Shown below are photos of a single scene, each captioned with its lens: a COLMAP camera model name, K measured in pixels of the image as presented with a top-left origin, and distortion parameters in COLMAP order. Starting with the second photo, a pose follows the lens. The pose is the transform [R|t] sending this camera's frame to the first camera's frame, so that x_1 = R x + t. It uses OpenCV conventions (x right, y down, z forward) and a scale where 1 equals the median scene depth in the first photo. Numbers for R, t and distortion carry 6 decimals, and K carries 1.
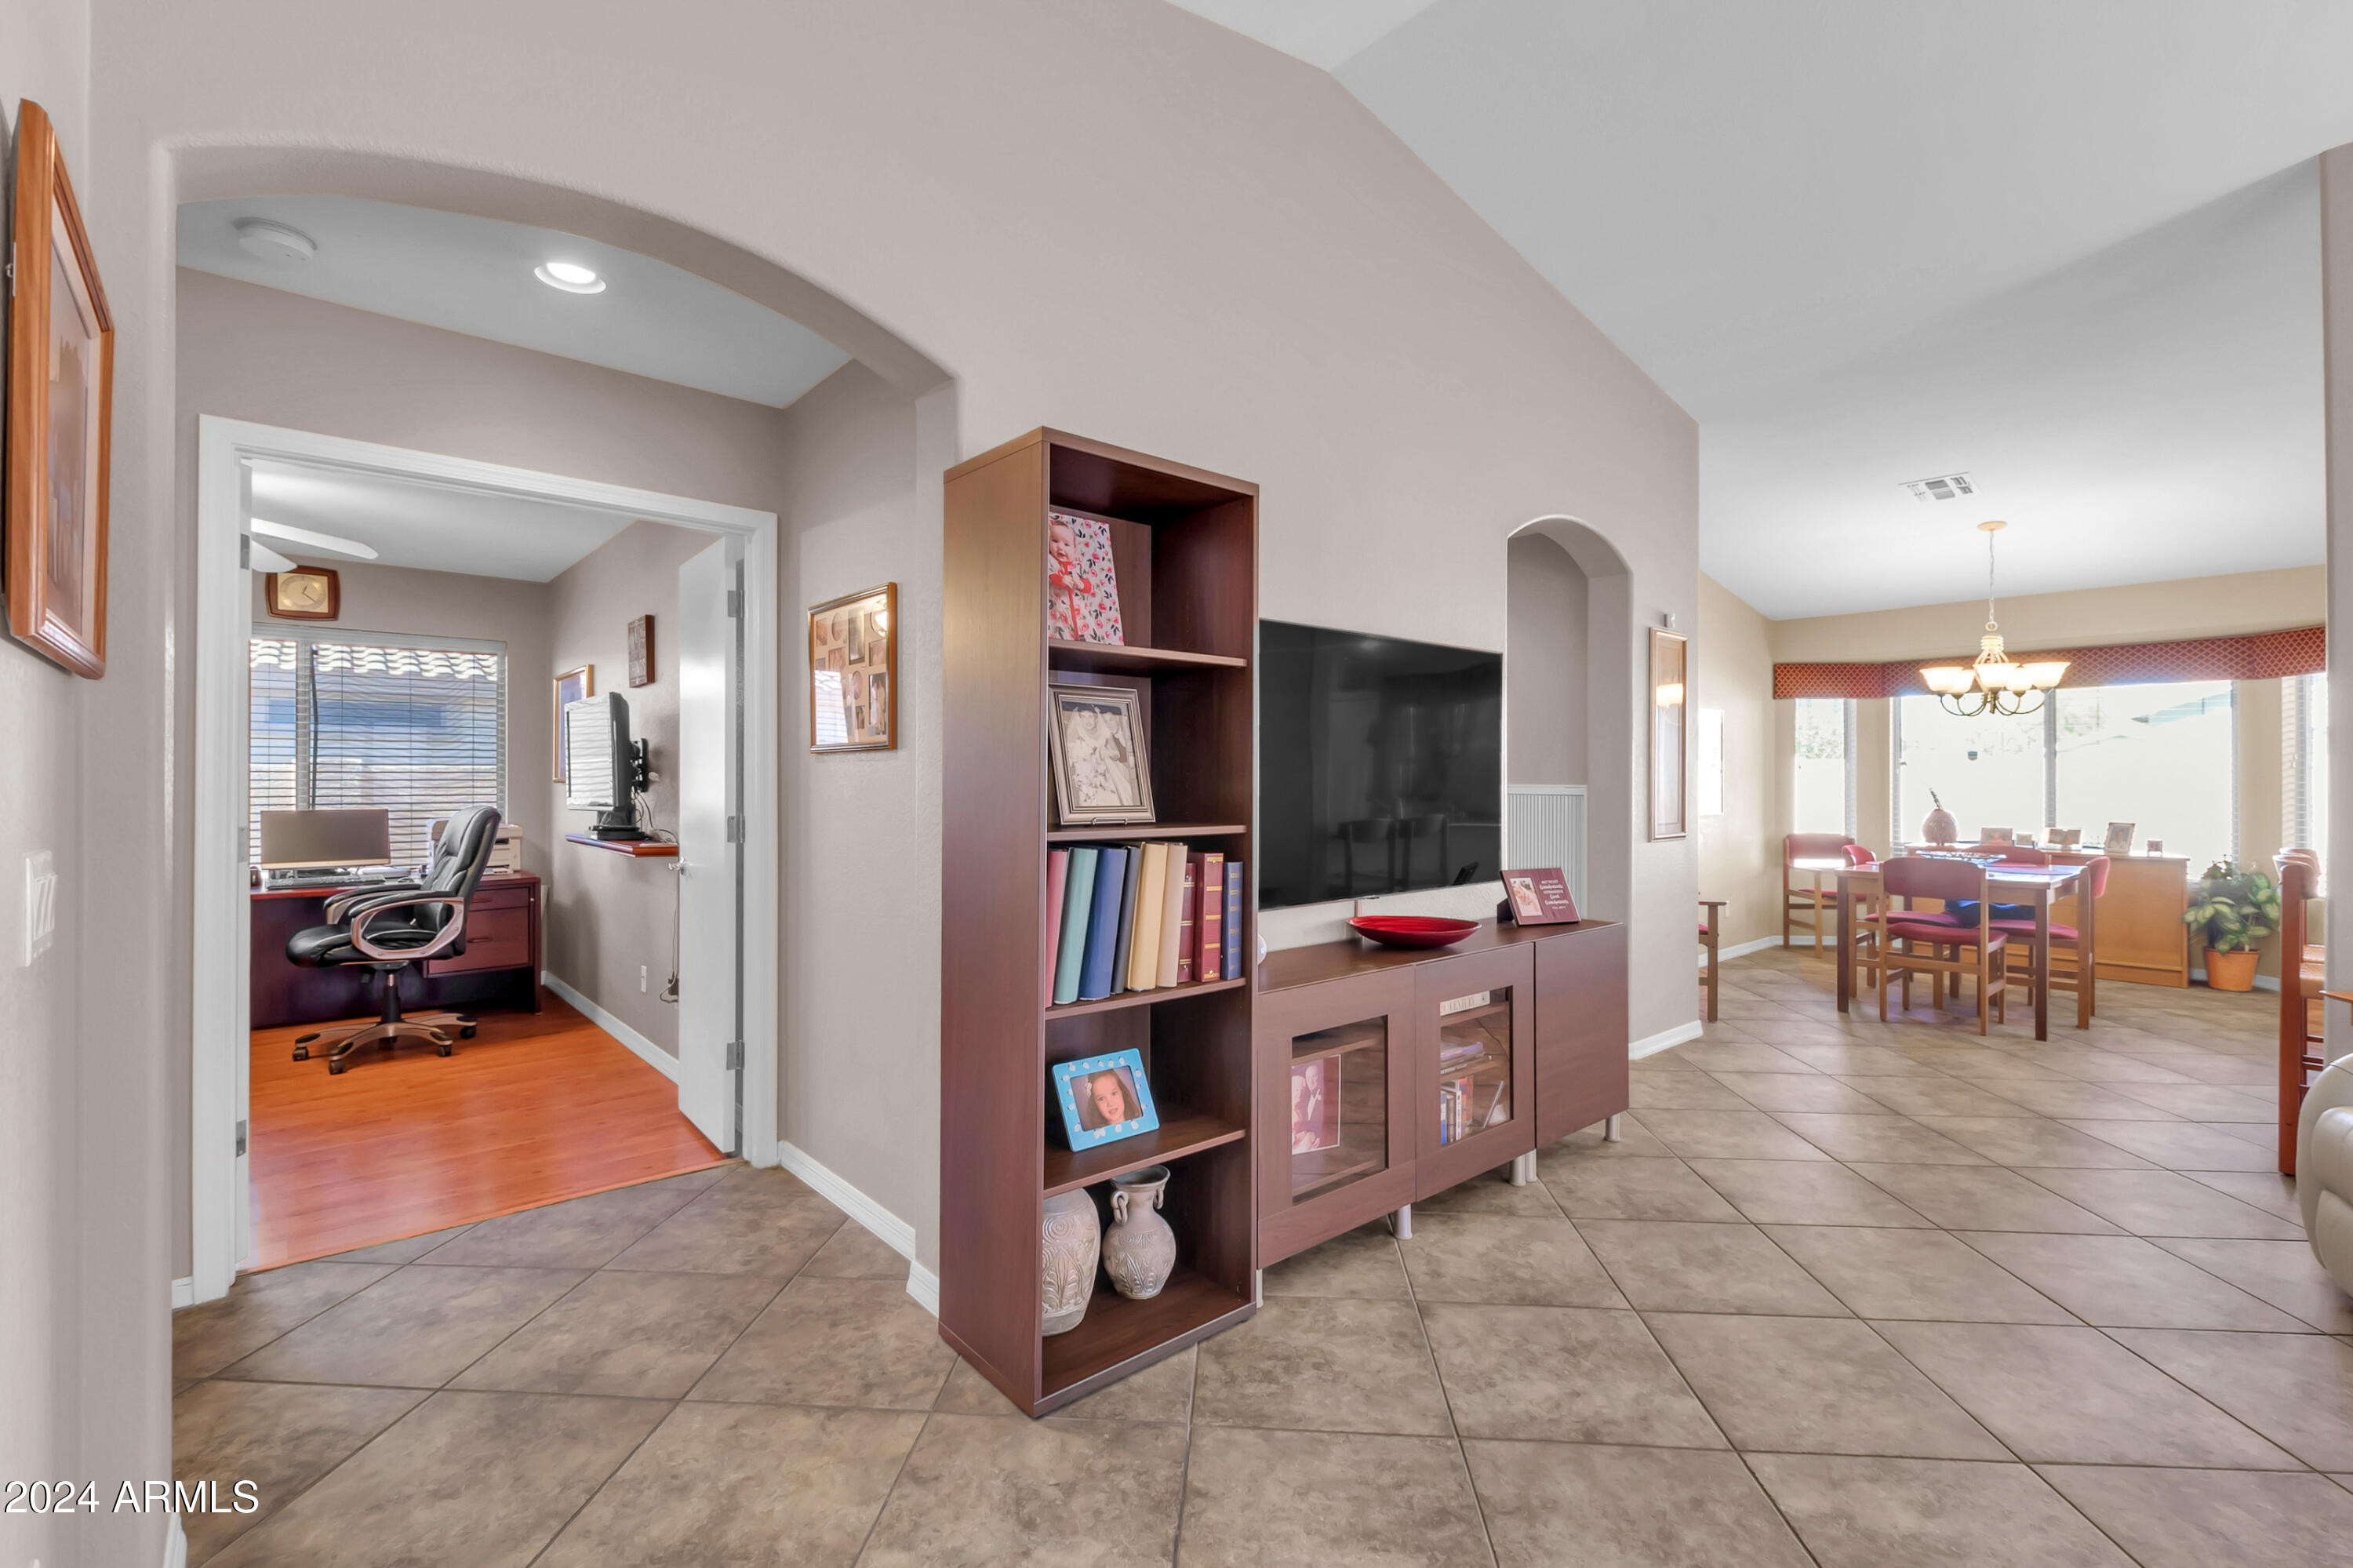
lens RADIAL K [[1020.2, 0, 1172.8], [0, 1020.2, 777.4], [0, 0, 1]] dist [-0.001033, -0.000192]
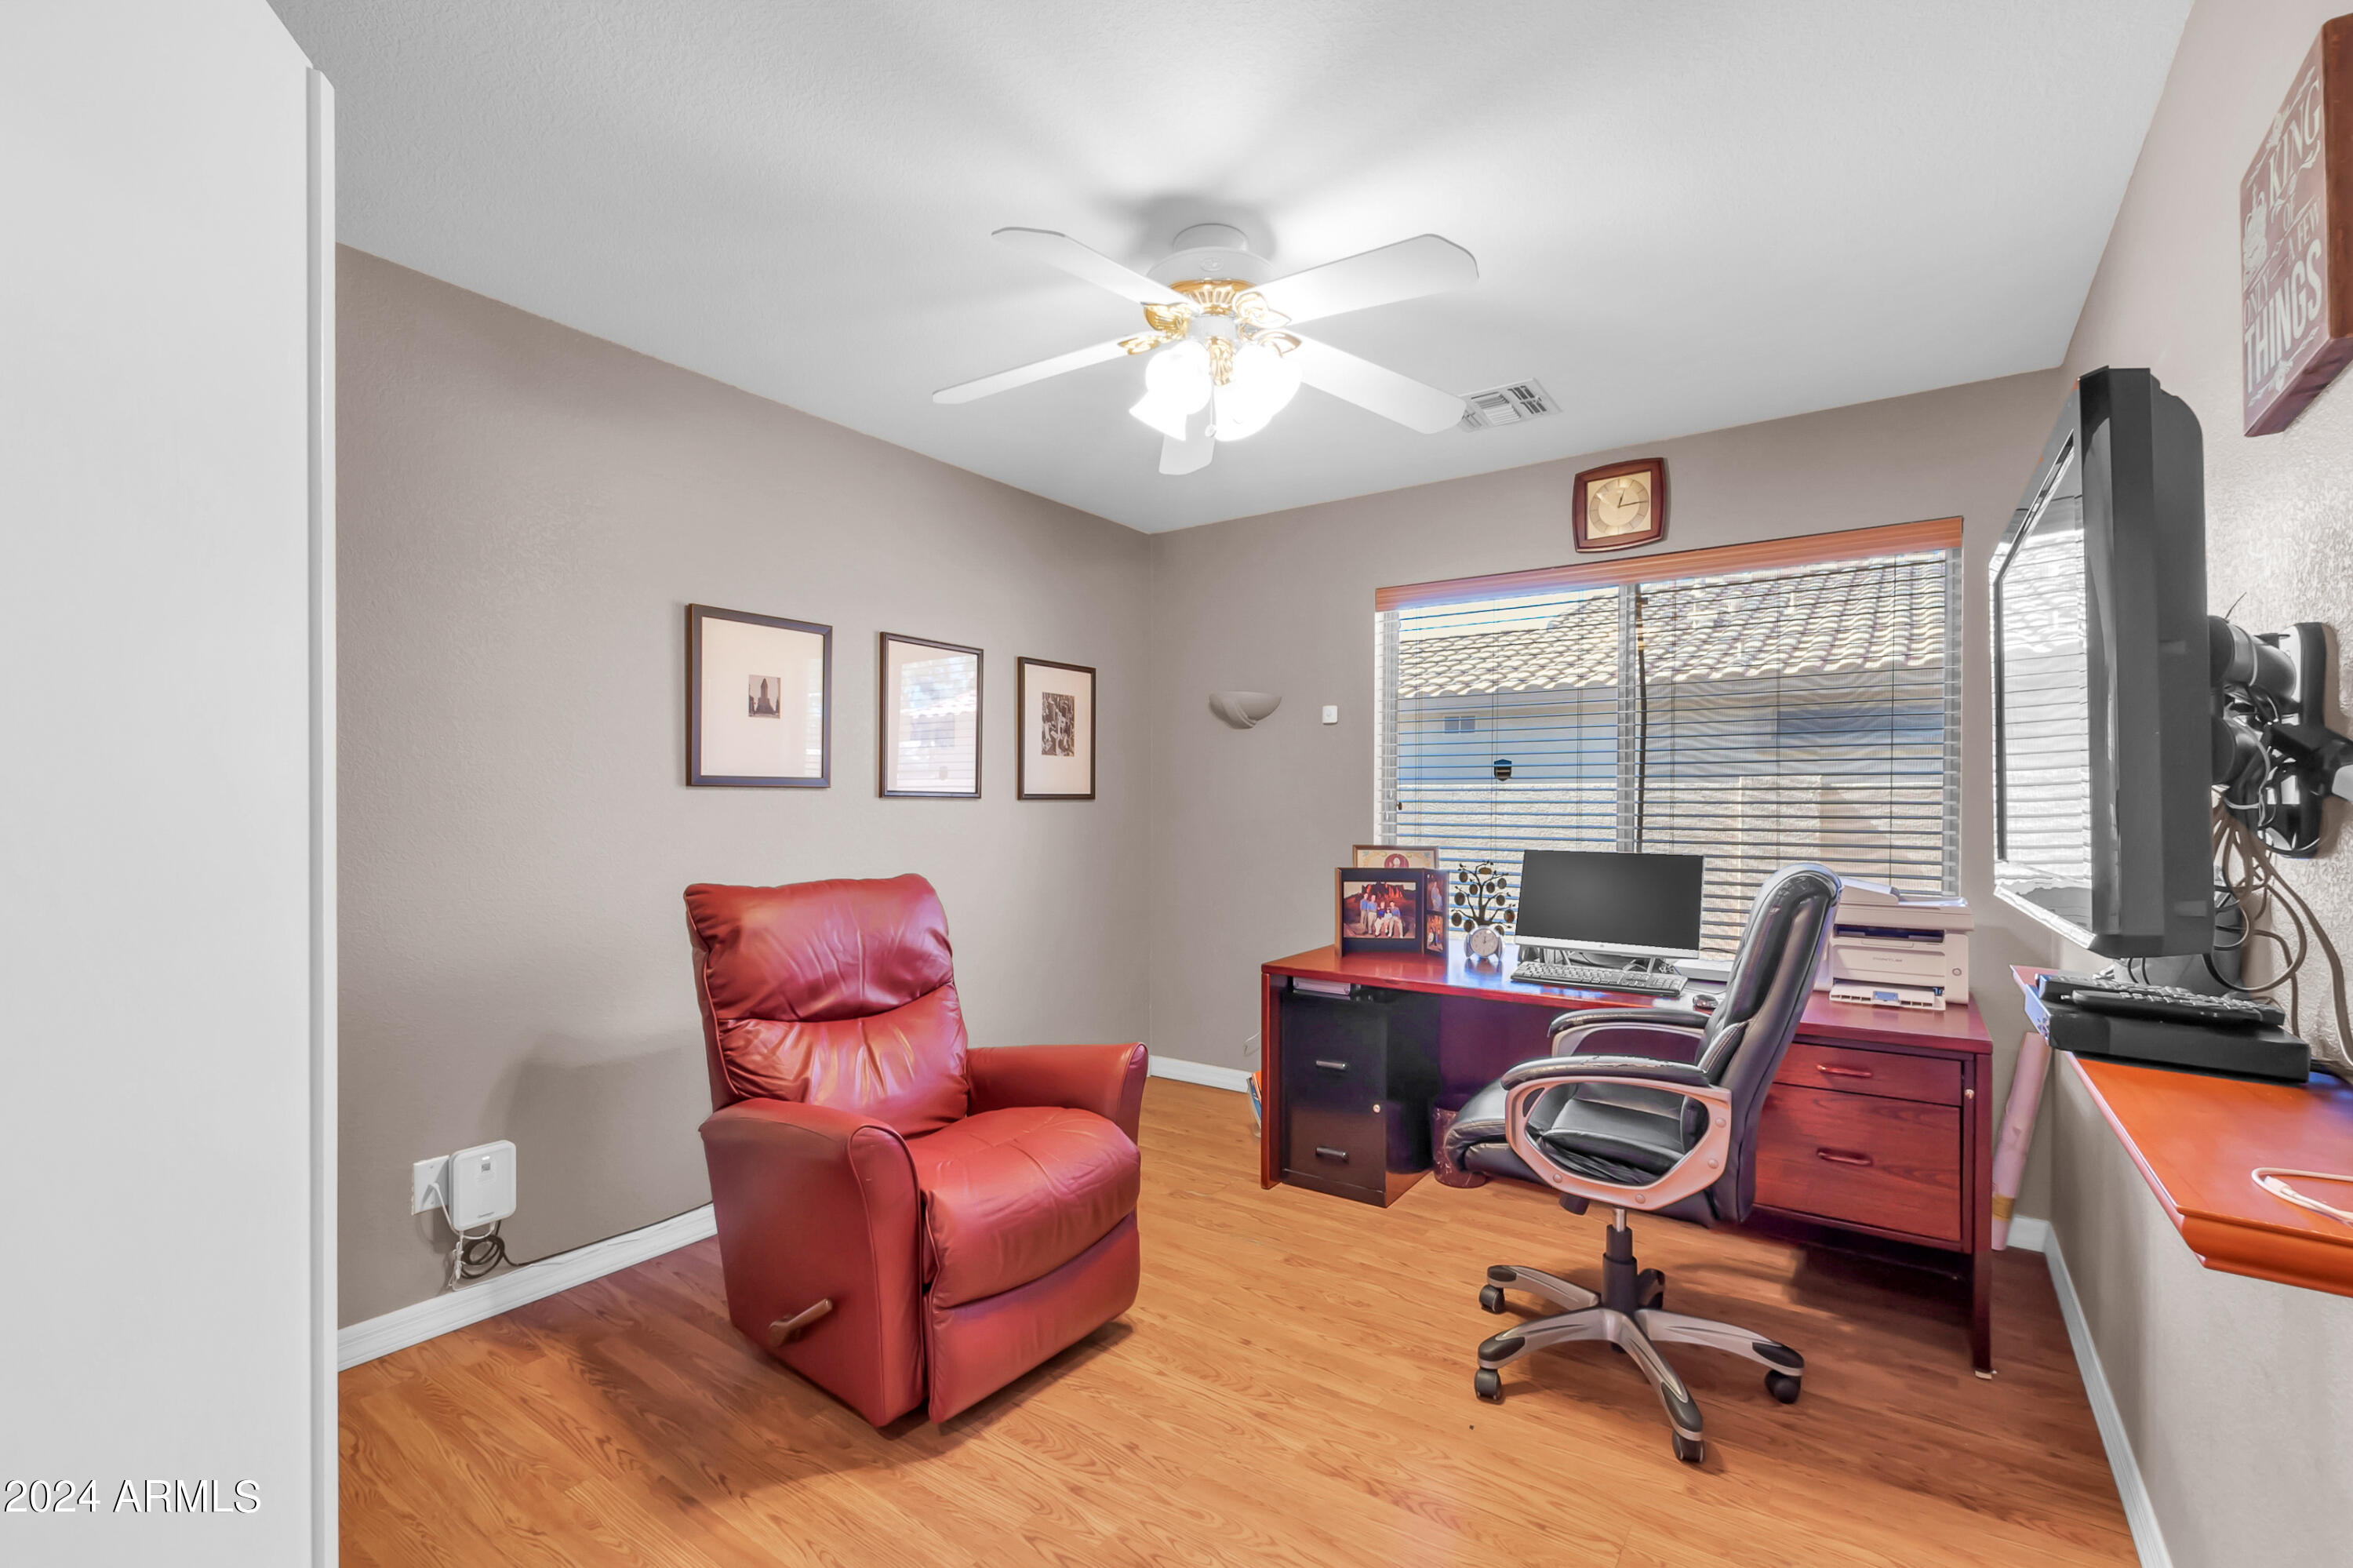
lens RADIAL K [[1032.2, 0, 1174.3], [0, 1032.2, 791.7], [0, 0, 1]] dist [0.010345, -0.004686]
pose [[0.233167, -0.007231, -0.972410, -0.348144], [-0.001667, 0.999968, -0.007835, 0.002424], [0.972435, 0.003448, 0.233148, 0.690501]]
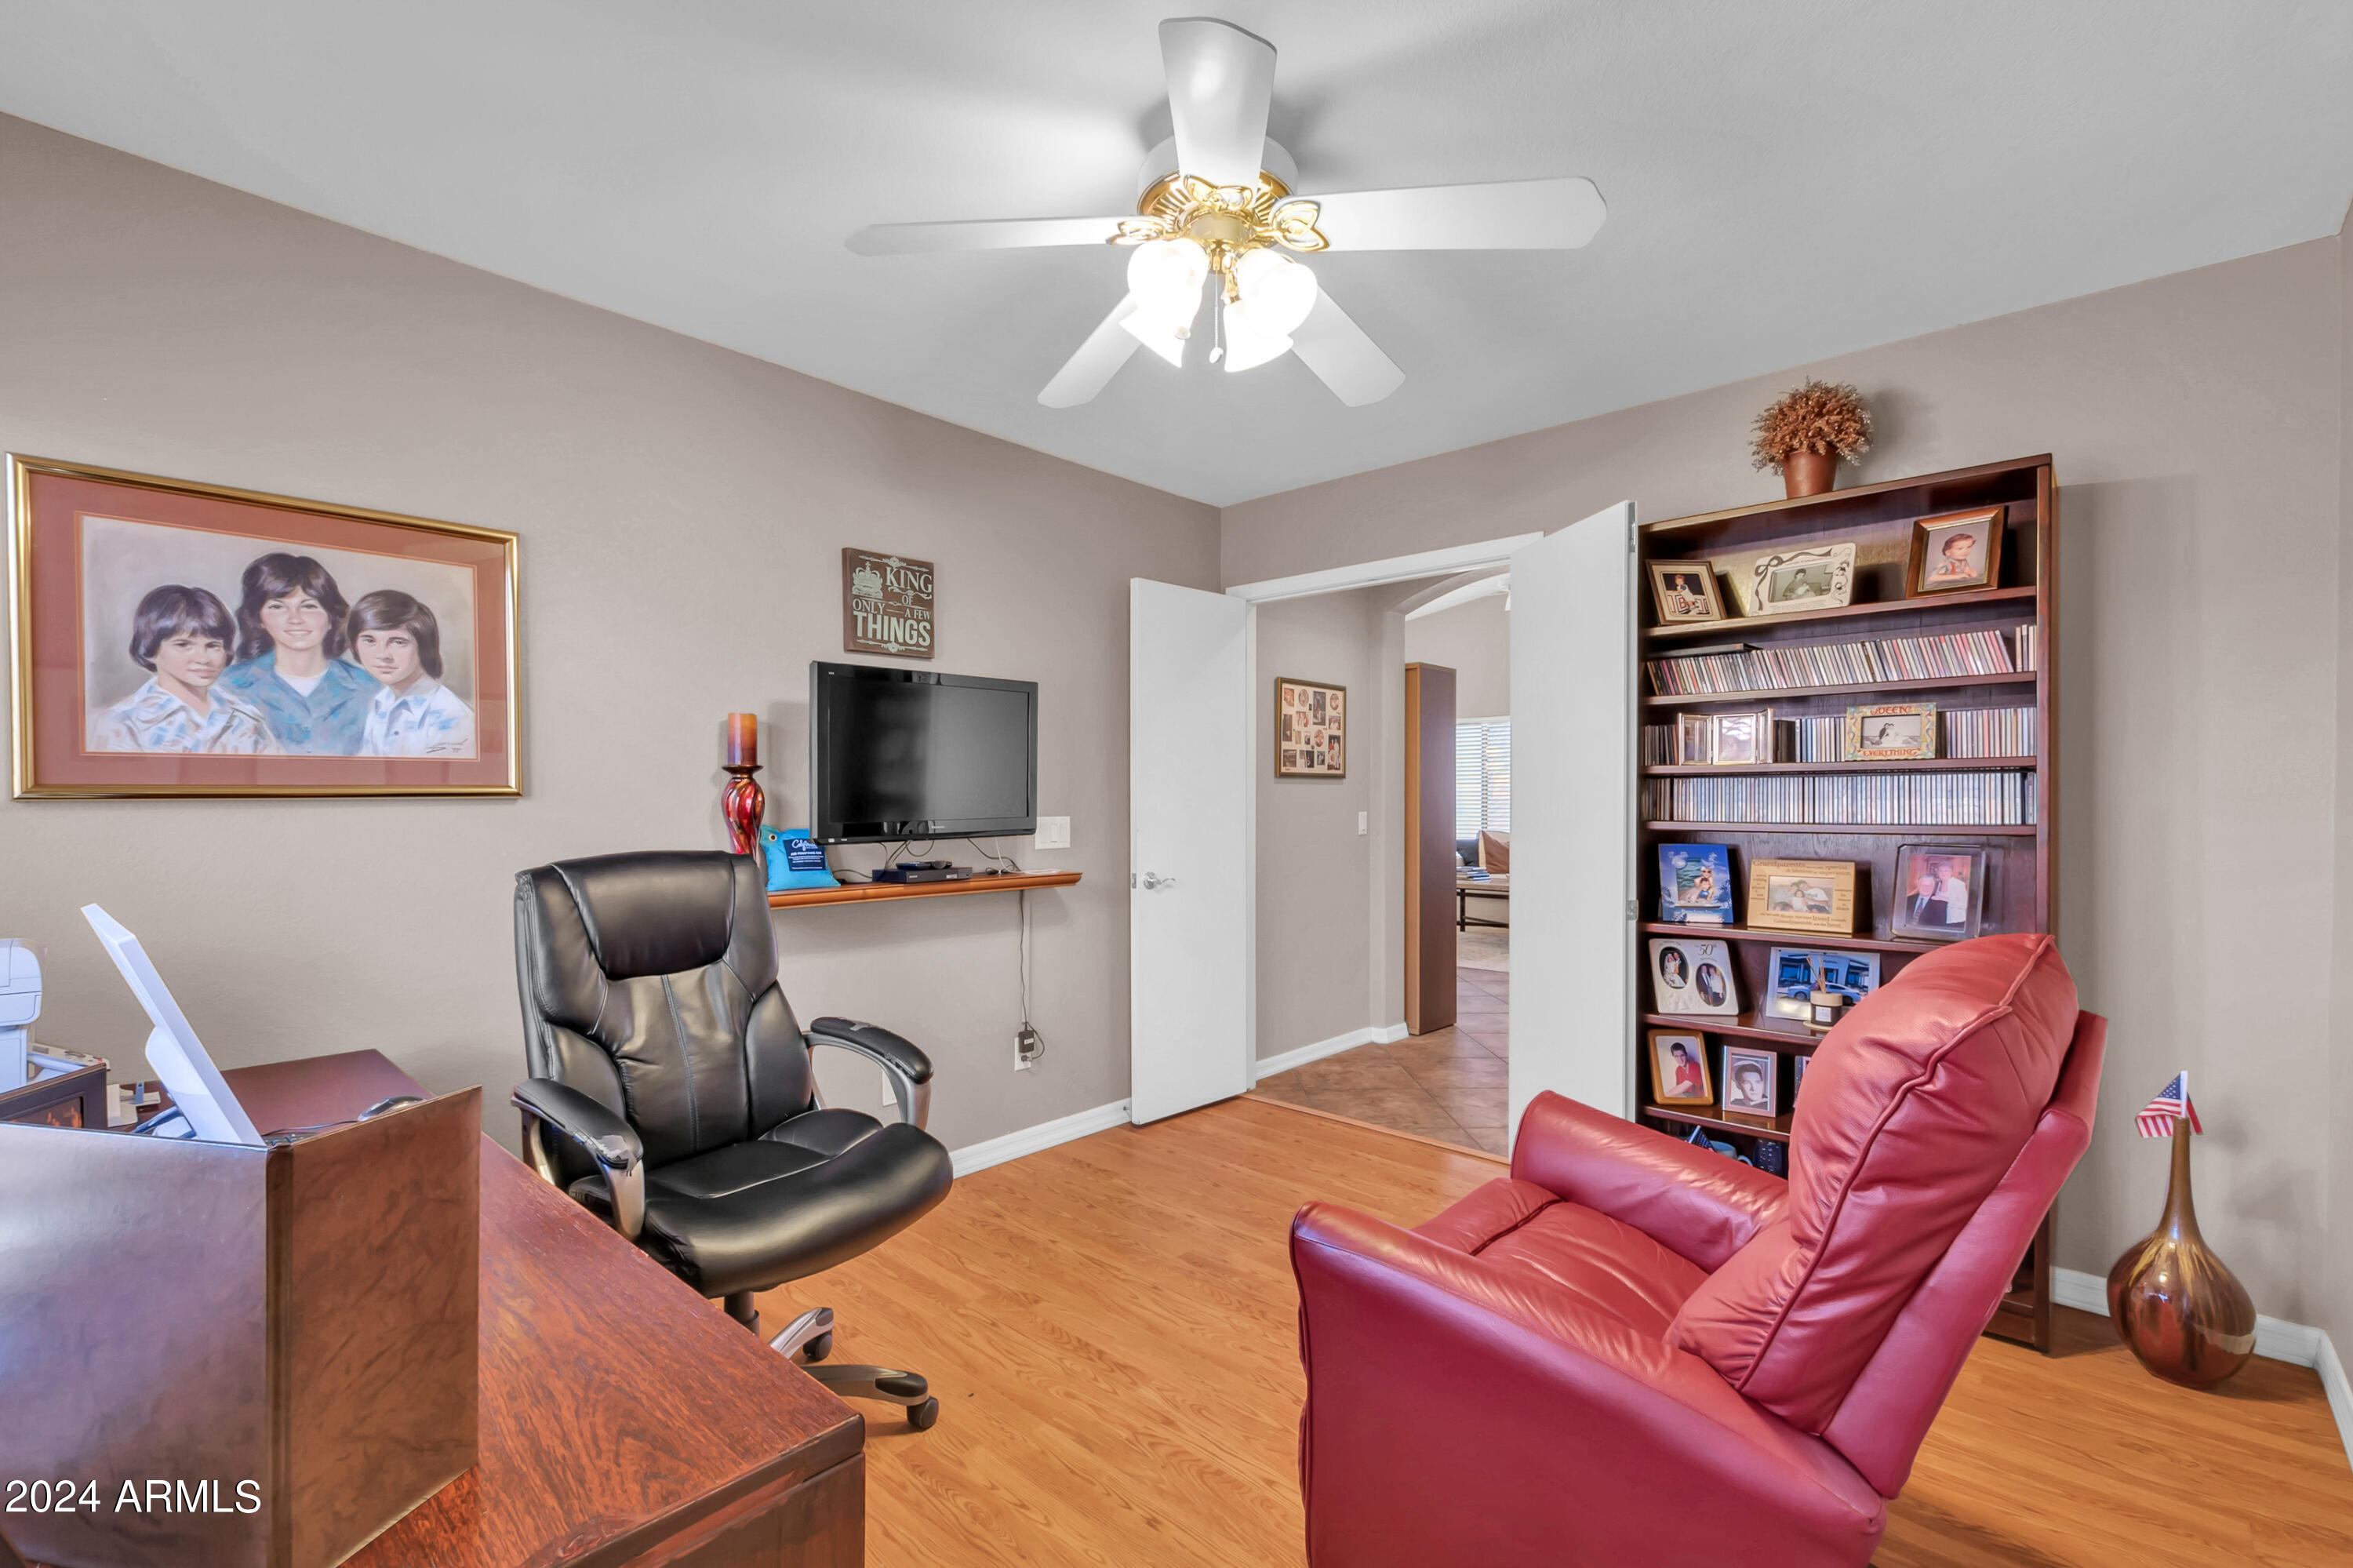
lens RADIAL K [[1032.2, 0, 1174.3], [0, 1032.2, 791.7], [0, 0, 1]] dist [0.010345, -0.004686]
pose [[-0.116244, 0.015041, 0.993107, -1.224479], [-0.003949, 0.999870, -0.015606, 0.008905], [-0.993213, -0.005735, -0.116169, 0.883930]]
